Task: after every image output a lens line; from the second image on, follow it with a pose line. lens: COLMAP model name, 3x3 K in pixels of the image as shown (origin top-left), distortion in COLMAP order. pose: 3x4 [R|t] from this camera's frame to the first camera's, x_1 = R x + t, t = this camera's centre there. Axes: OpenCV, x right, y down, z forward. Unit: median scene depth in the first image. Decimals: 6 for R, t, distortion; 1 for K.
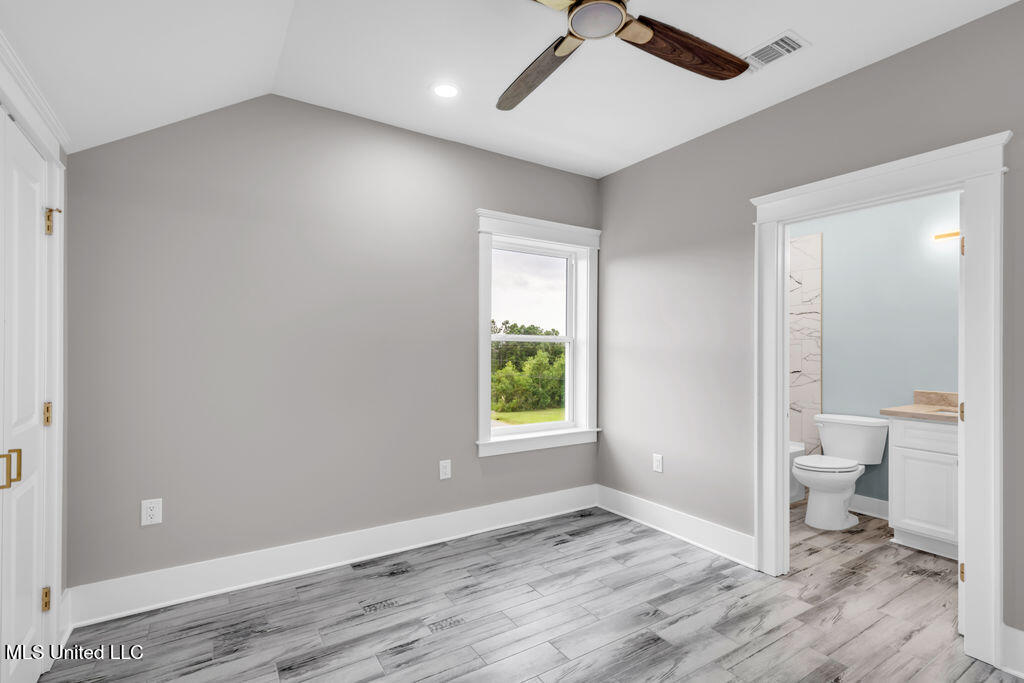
lens RADIAL K [[478.0, 0, 497.8], [0, 478.0, 345.8], [0, 0, 1]] dist [0.016542, -0.001079]
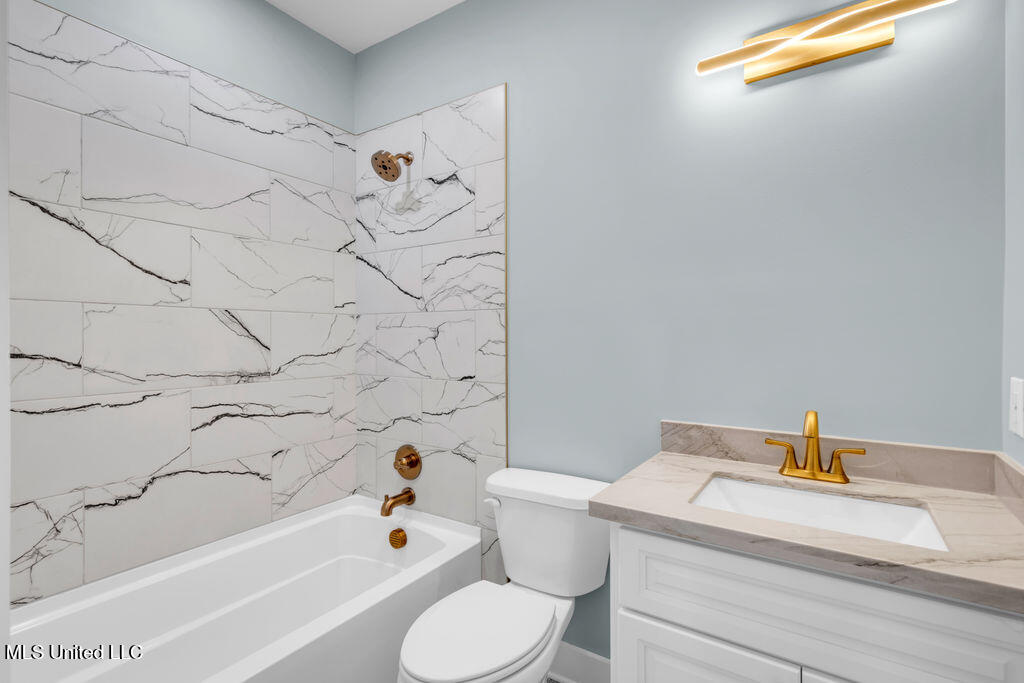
lens RADIAL K [[478.0, 0, 509.2], [0, 478.0, 335.7], [0, 0, 1]] dist [0.016542, -0.001079]
pose [[0.906797, -0.006187, 0.421522, 0.475819], [0.004785, 0.999979, 0.004382, 0.010276], [-0.421540, -0.001957, 0.906807, 0.571937]]
